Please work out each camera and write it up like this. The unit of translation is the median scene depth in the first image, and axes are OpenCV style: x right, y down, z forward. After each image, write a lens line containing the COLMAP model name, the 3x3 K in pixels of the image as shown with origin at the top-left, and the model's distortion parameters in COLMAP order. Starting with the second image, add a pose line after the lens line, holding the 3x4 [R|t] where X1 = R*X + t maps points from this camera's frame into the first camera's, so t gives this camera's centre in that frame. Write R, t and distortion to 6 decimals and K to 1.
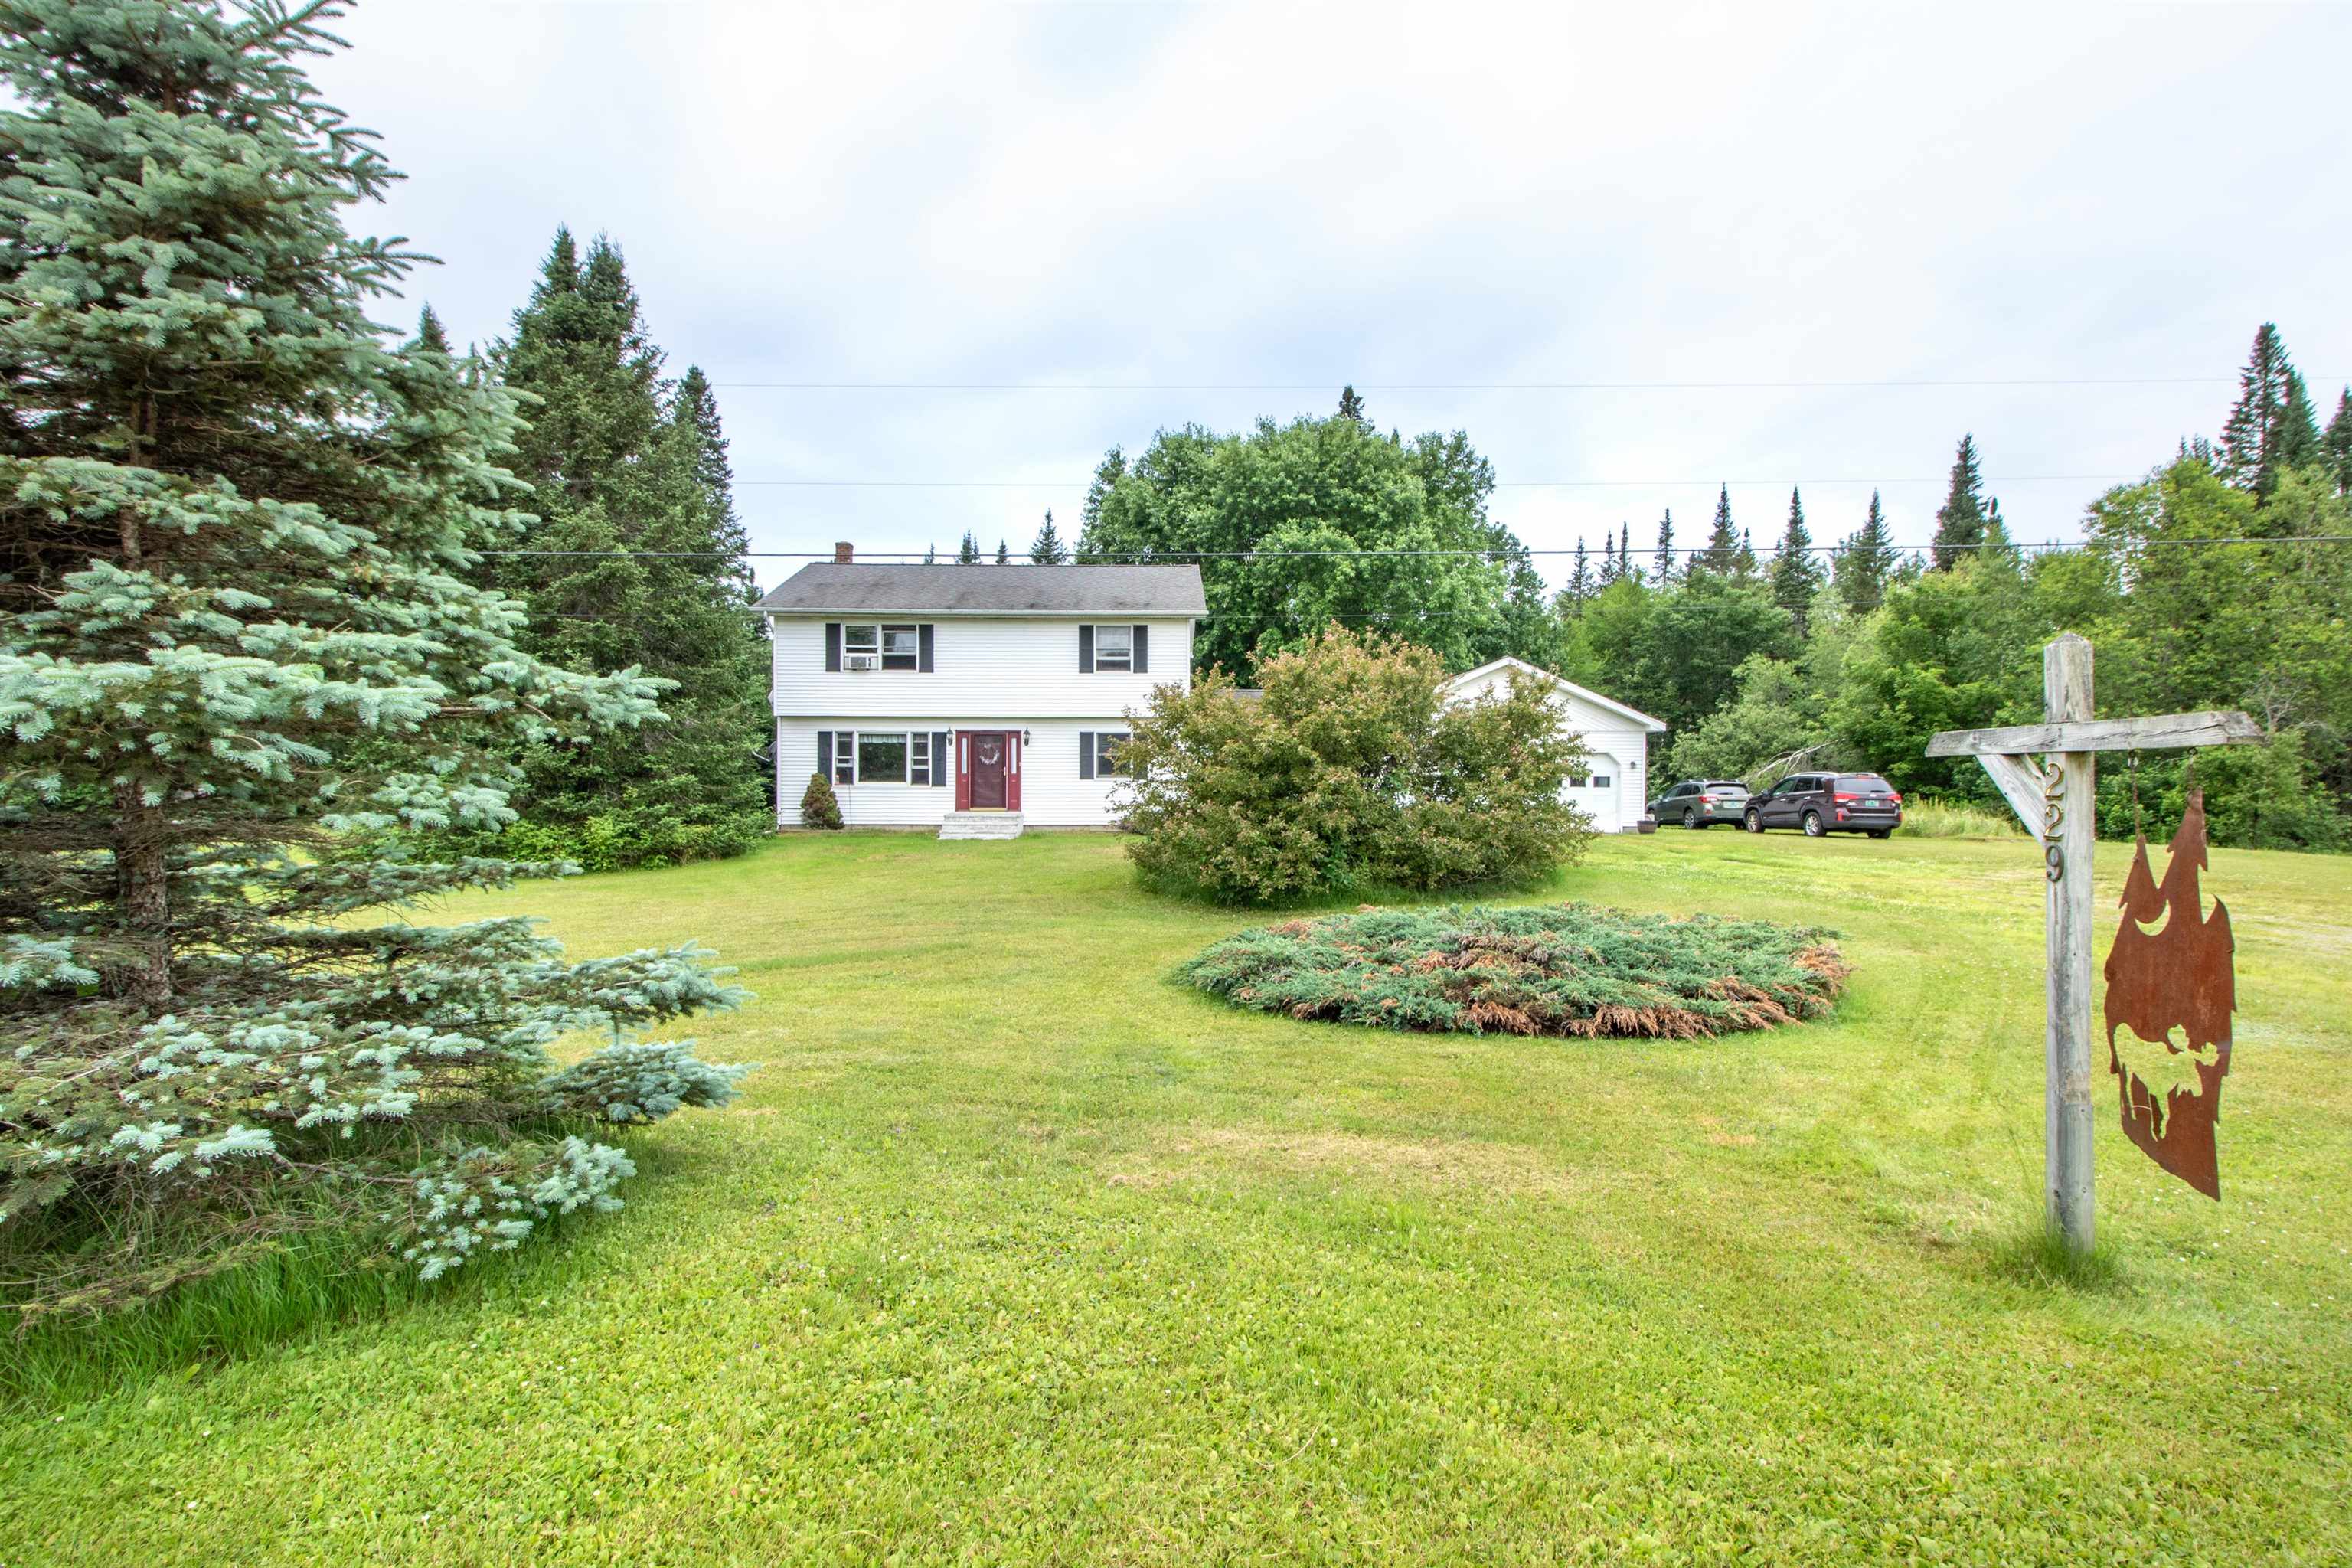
lens RADIAL K [[1105.9, 0, 1176.0], [0, 1105.9, 784.0], [0, 0, 1]] dist [-0.000533, -0.000434]
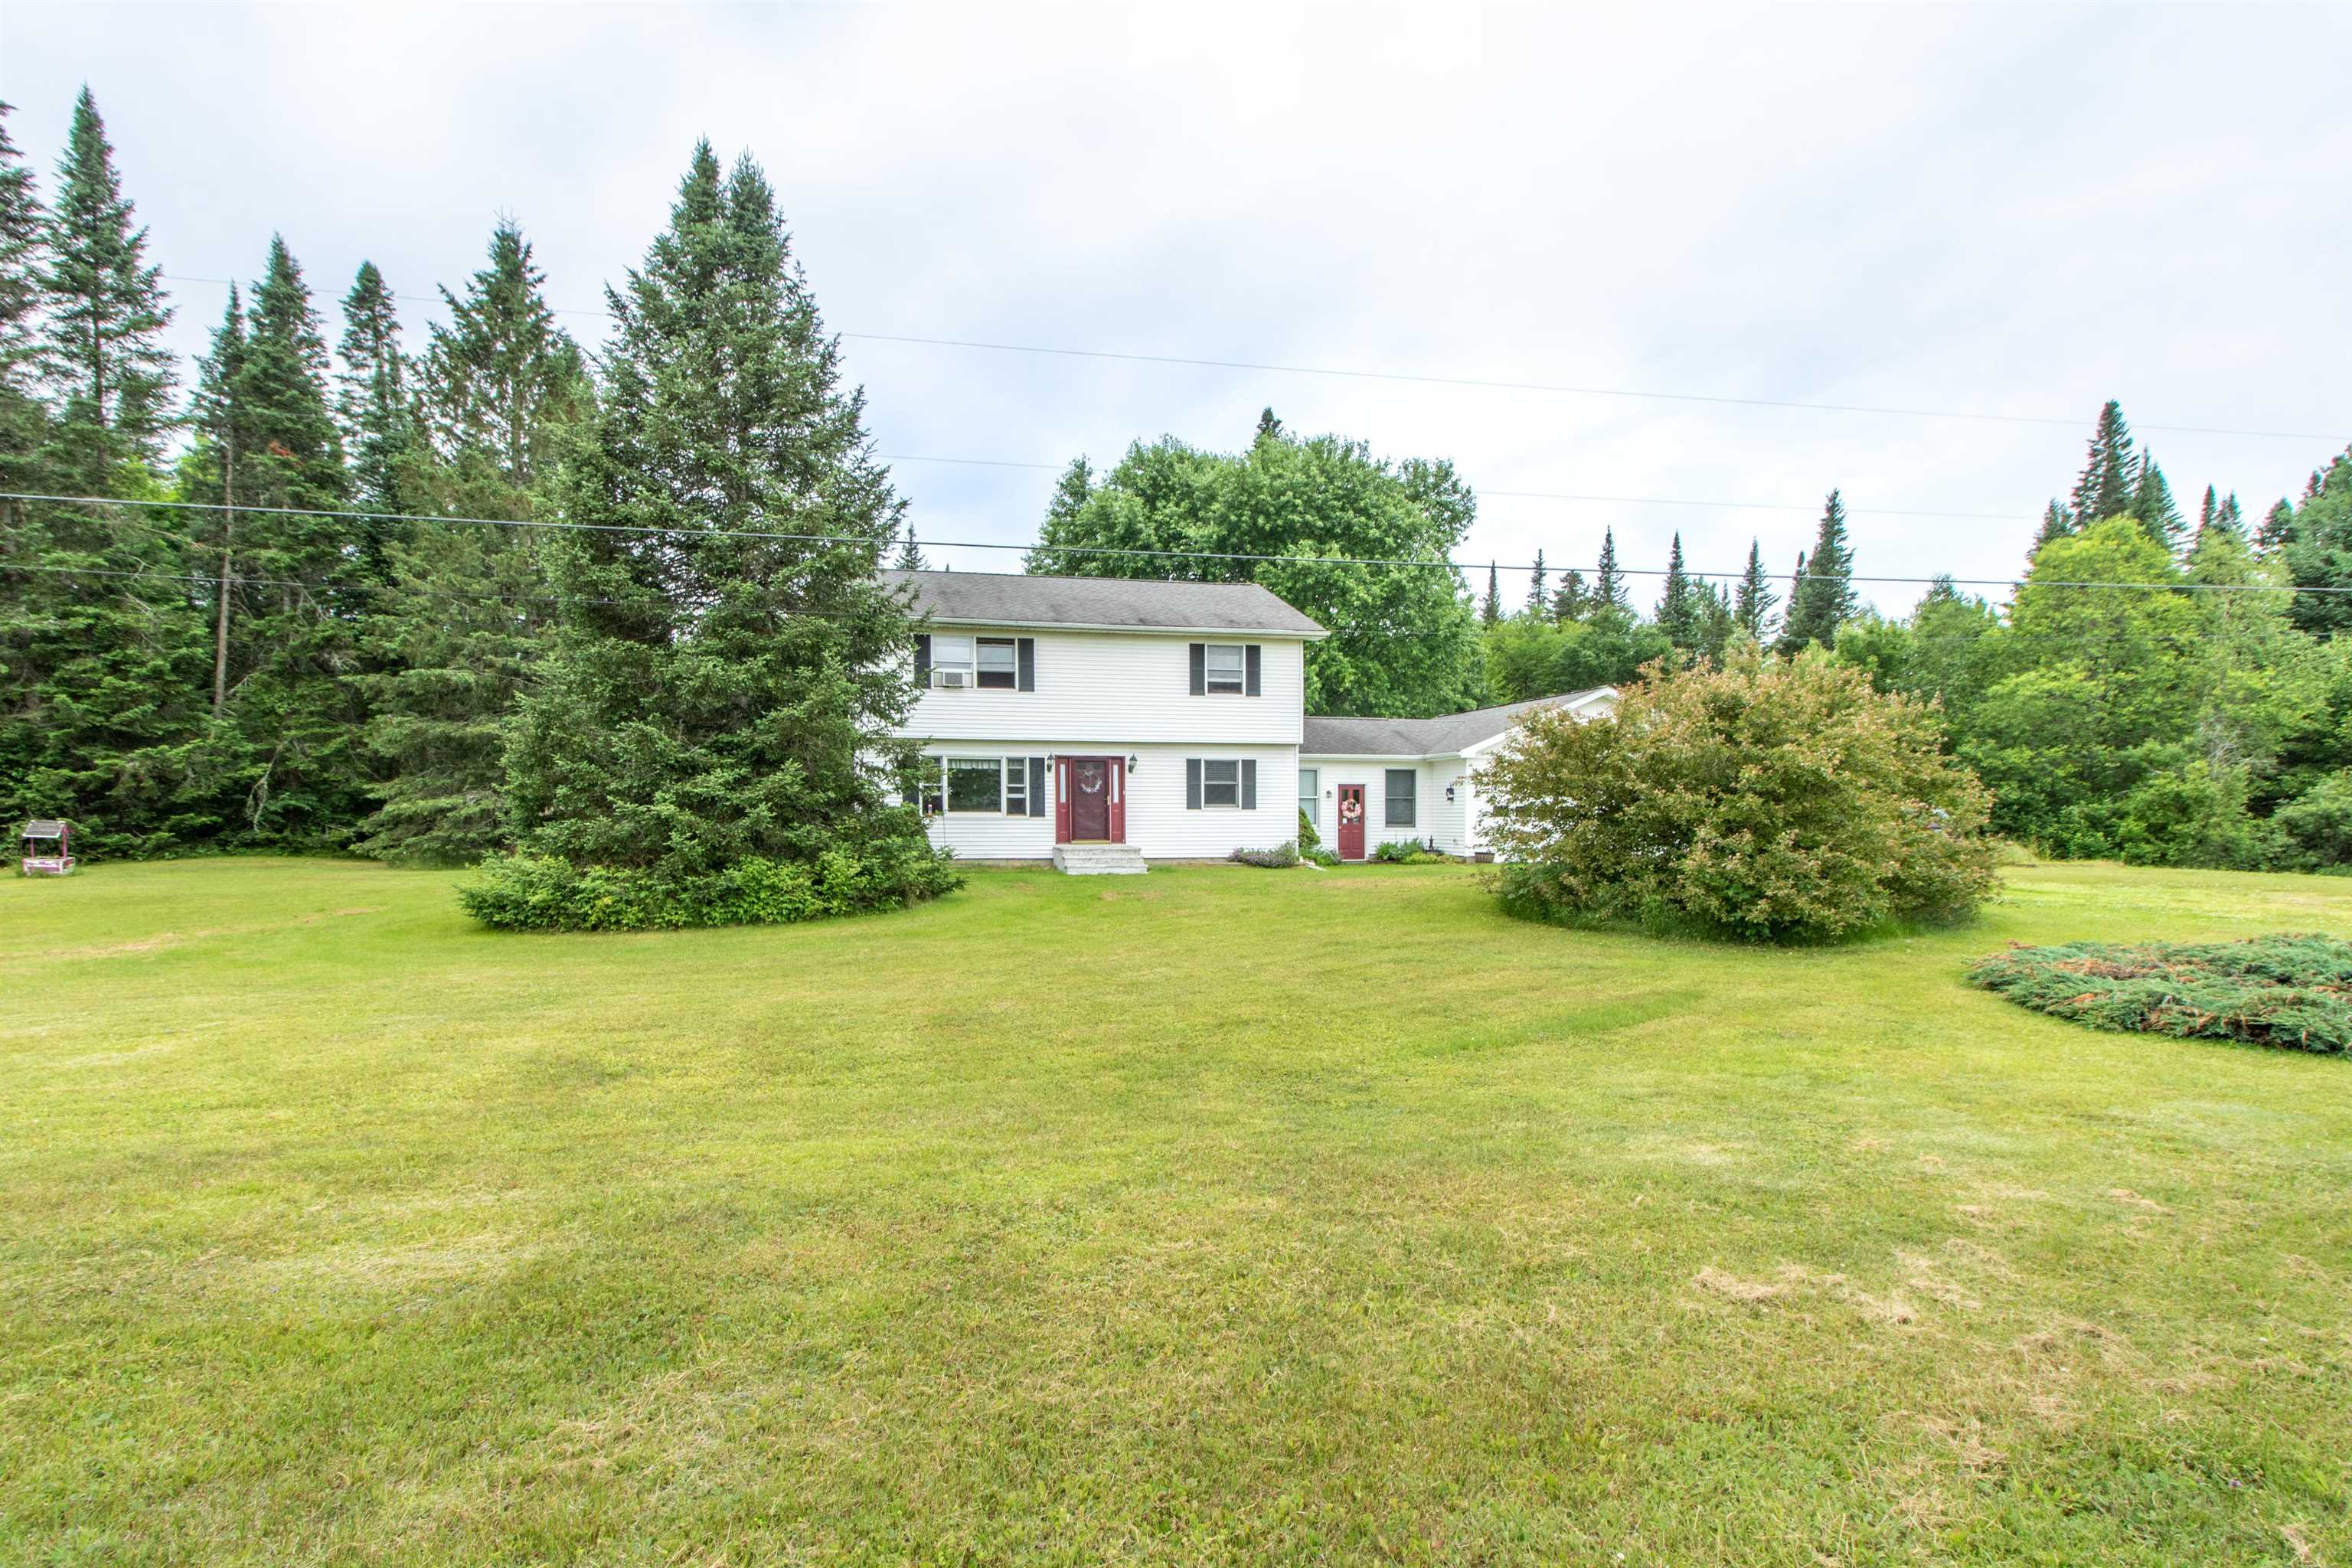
lens RADIAL K [[1108.5, 0, 1057.0], [0, 1108.5, 850.5], [0, 0, 1]] dist [-0.016808, 0.000735]
pose [[0.987971, -0.005834, 0.154527, -0.339608], [0.001081, 0.999524, 0.030825, 0.001577], [-0.154633, -0.030288, 0.987508, 0.092658]]
